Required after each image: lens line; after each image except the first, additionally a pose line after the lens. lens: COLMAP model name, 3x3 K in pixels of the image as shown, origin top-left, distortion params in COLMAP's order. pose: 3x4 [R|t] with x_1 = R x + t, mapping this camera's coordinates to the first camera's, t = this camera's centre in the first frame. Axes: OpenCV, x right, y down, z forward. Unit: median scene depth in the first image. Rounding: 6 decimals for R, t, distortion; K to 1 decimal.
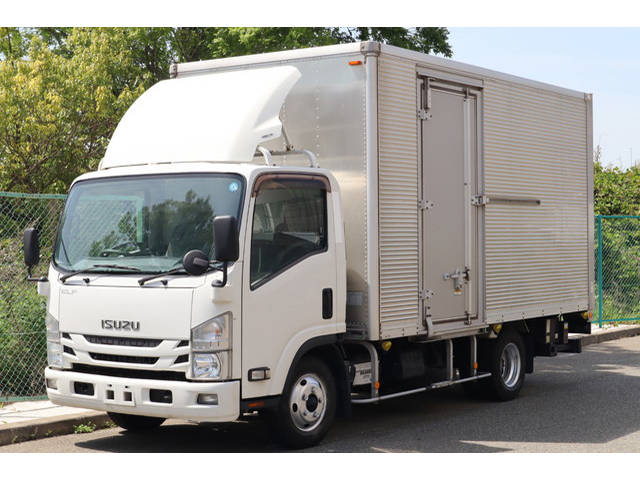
lens RADIAL K [[1222.6, 0, 320.0], [0, 1222.6, 240.0], [0, 0, 1]] dist [-0.447342, -0.135472]
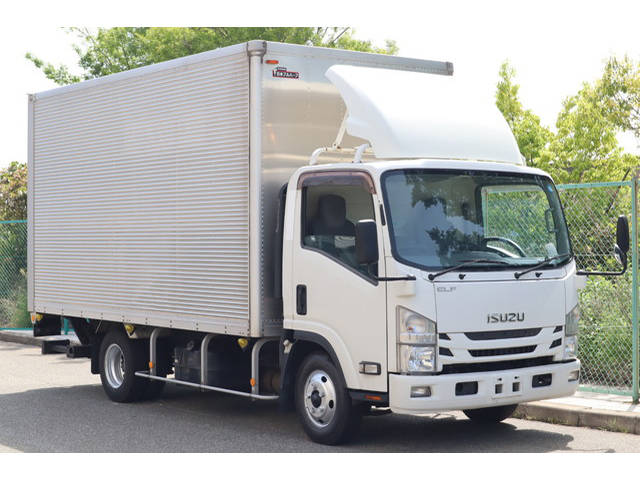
lens RADIAL K [[1304.9, 0, 320.0], [0, 1304.9, 240.0], [0, 0, 1]] dist [-0.015694, 0.086011]
pose [[0.330291, 0.005763, 0.943862, -1.262366], [-0.000467, 0.999982, -0.005942, 0.010790], [-0.943879, 0.001522, 0.330288, 0.780788]]
